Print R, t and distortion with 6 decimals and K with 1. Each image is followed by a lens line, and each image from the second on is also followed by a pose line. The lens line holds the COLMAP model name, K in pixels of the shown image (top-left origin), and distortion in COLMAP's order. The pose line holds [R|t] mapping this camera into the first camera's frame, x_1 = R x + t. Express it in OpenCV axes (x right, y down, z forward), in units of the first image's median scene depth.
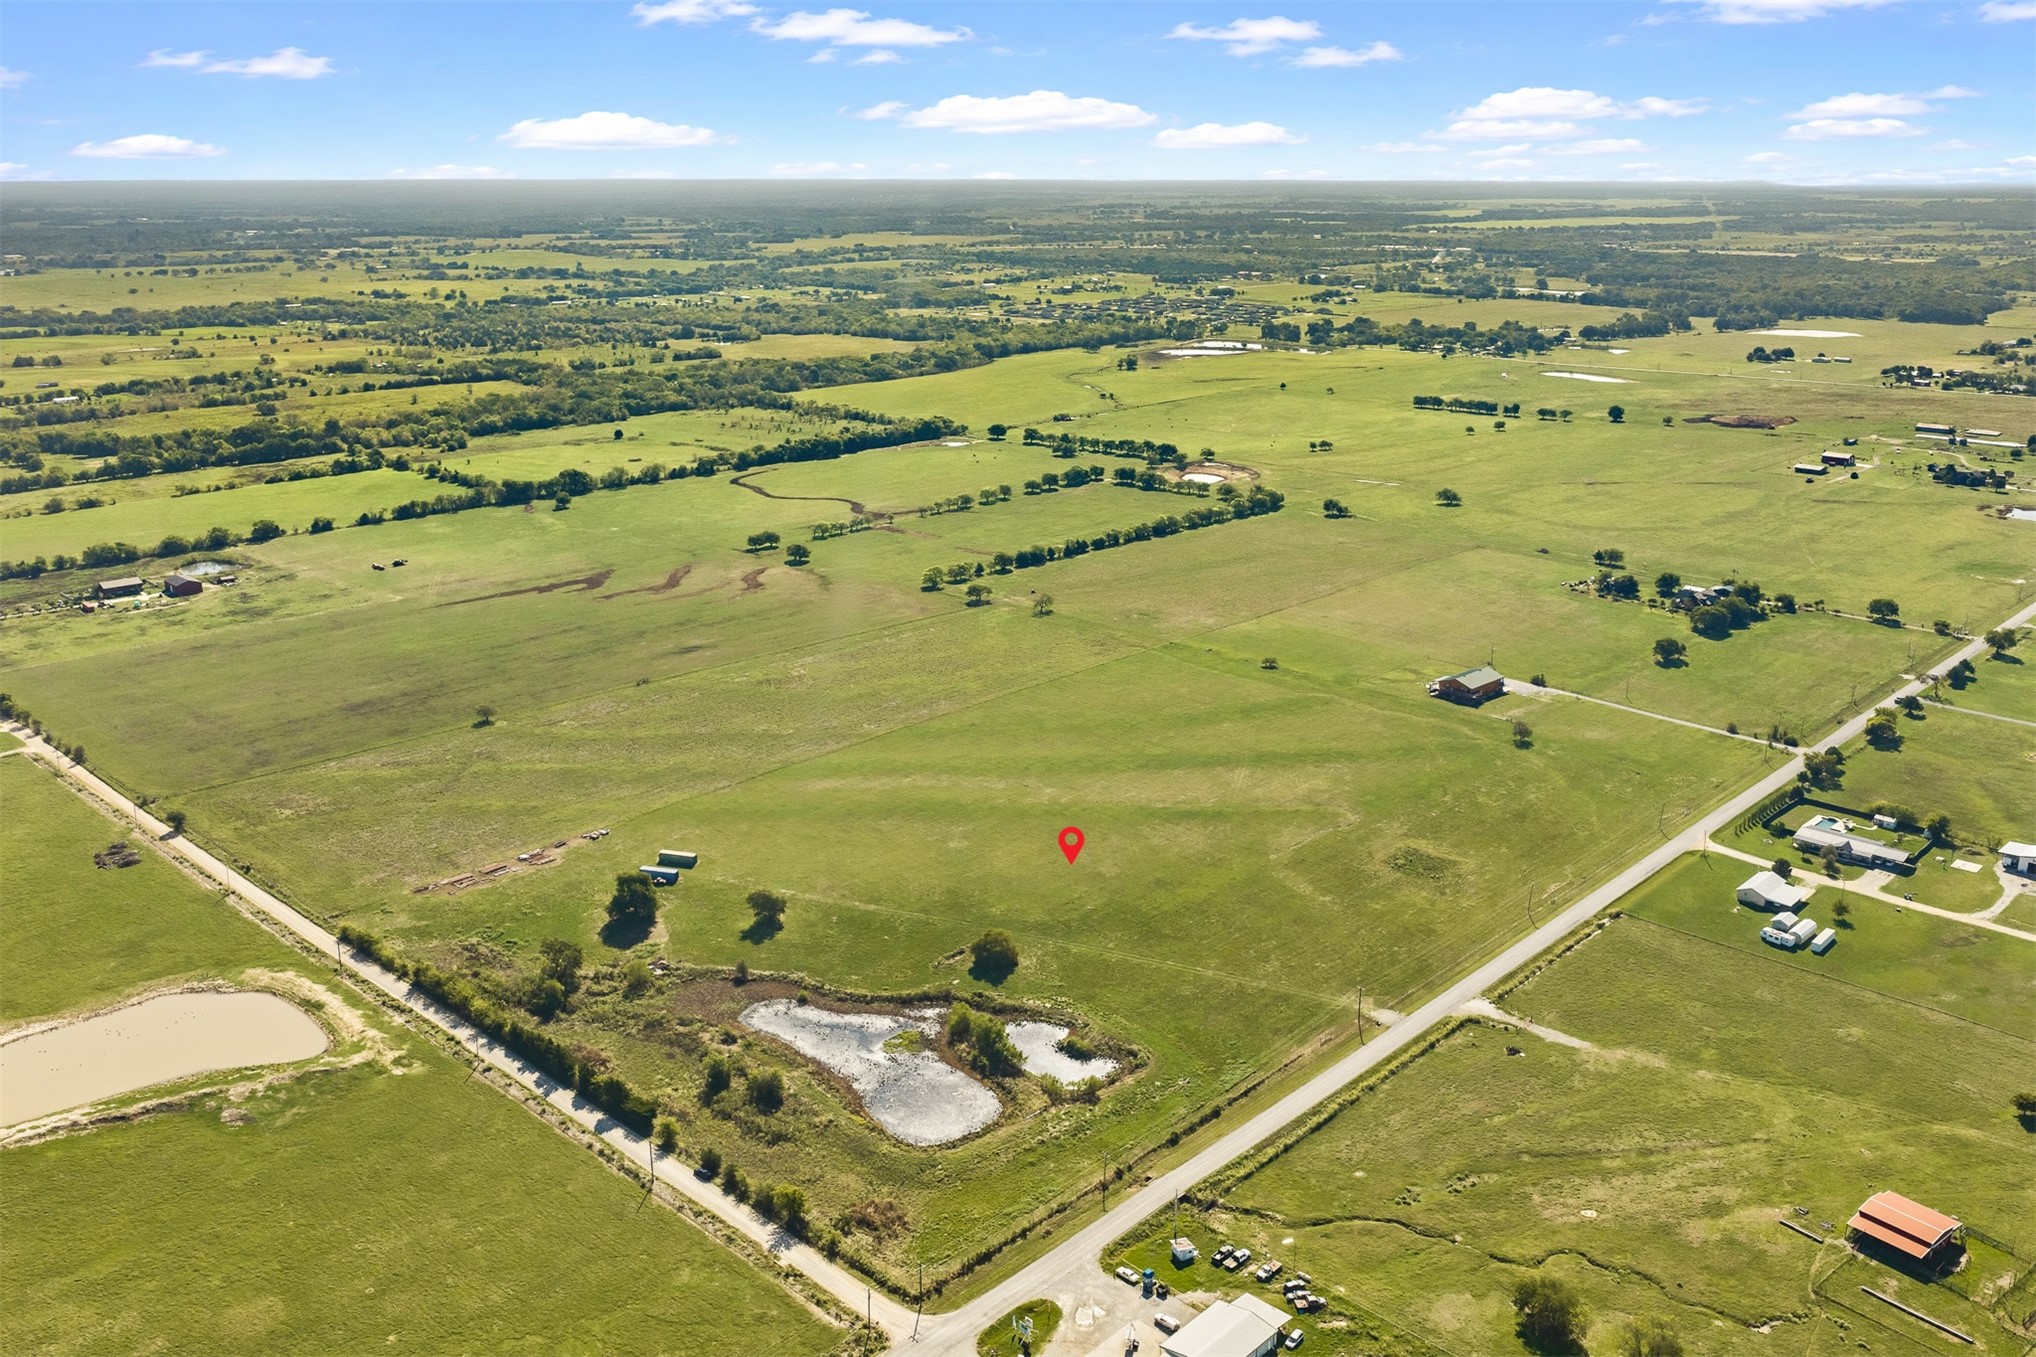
lens RADIAL K [[1698.9, 0, 1020.6], [0, 1698.9, 685.8], [0, 0, 1]] dist [0.001475, -0.001181]
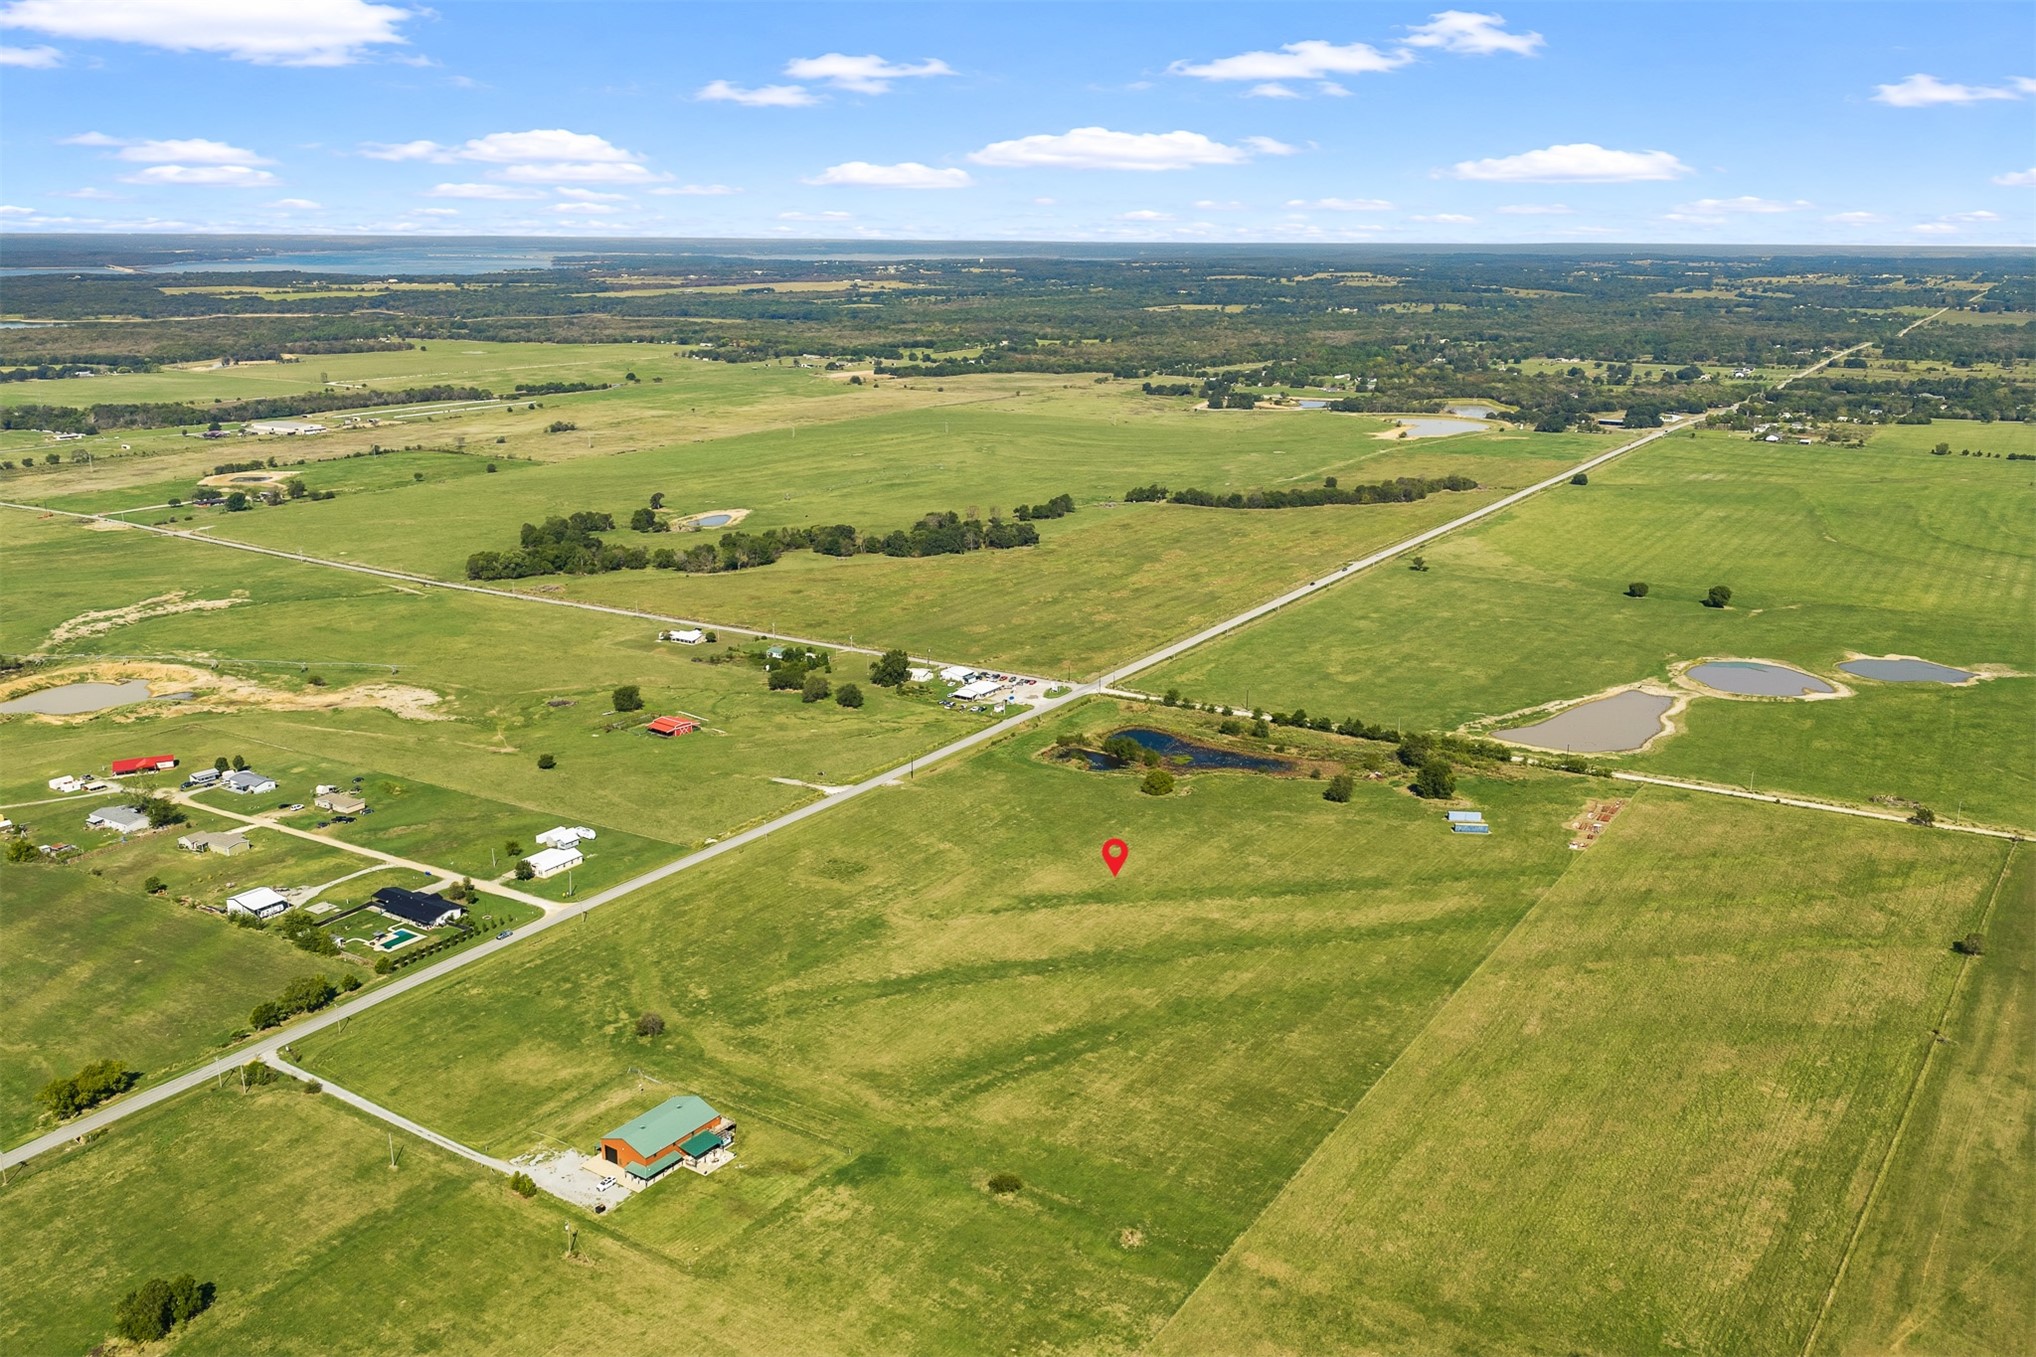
lens RADIAL K [[1698.9, 0, 1034.7], [0, 1698.9, 672.9], [0, 0, 1]] dist [0.001475, -0.001181]
pose [[-0.978685, 0.049463, -0.199323, 0.383013], [-0.063858, 0.849156, 0.524267, -0.696148], [0.195188, 0.525820, -0.827898, 2.196599]]
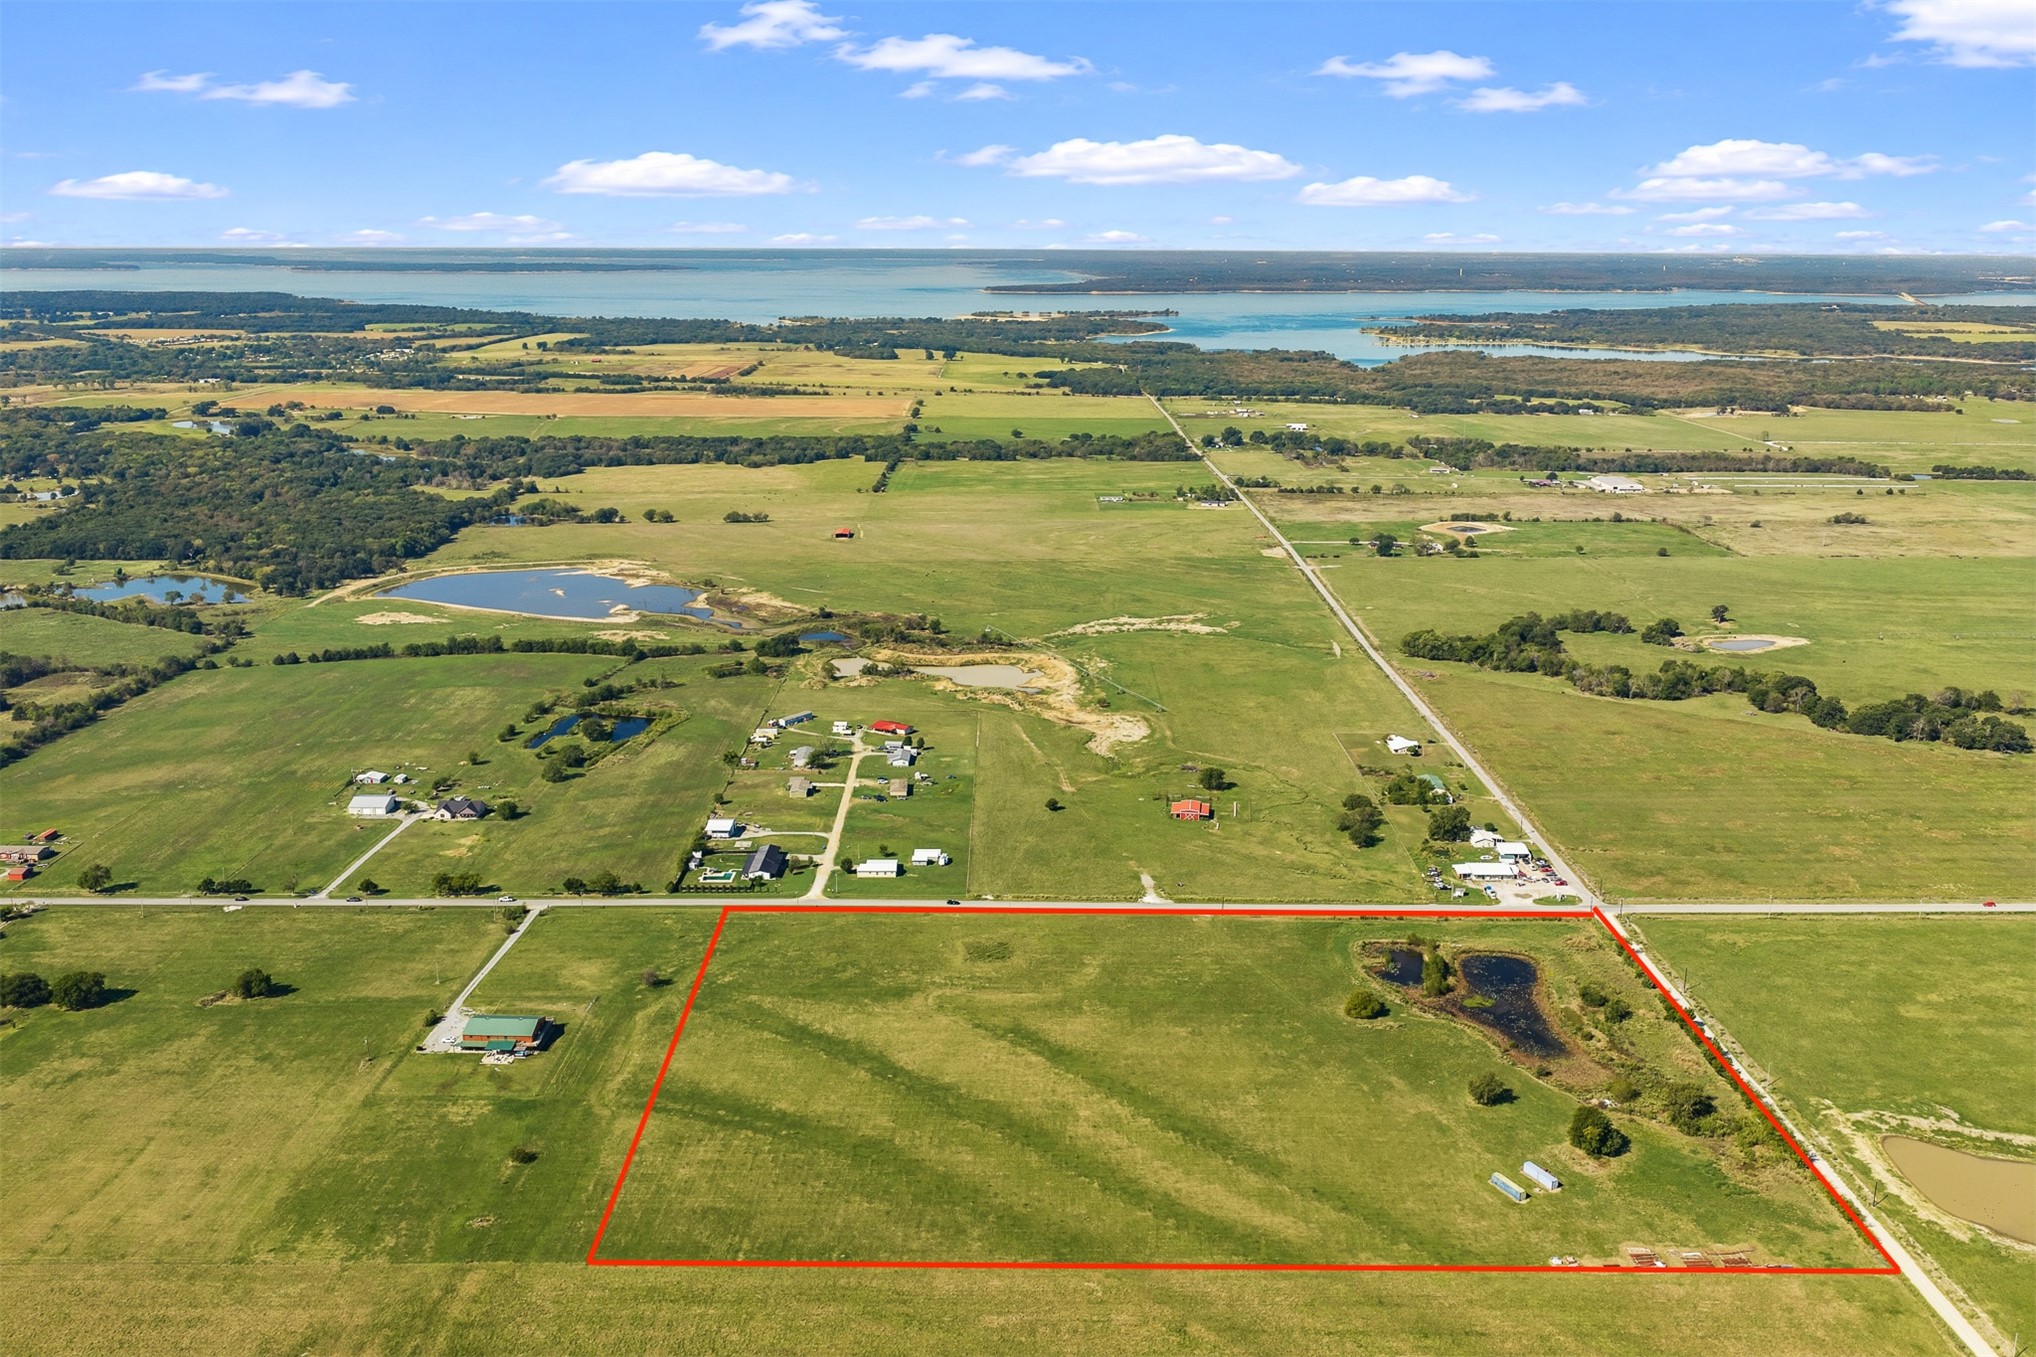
lens RADIAL K [[1698.9, 0, 1023.0], [0, 1698.9, 679.9], [0, 0, 1]] dist [0.001475, -0.001181]
pose [[-0.694955, -0.185089, 0.694823, -0.733121], [0.209313, 0.872383, 0.441741, -0.735620], [-0.687914, 0.452426, -0.567526, 1.886535]]
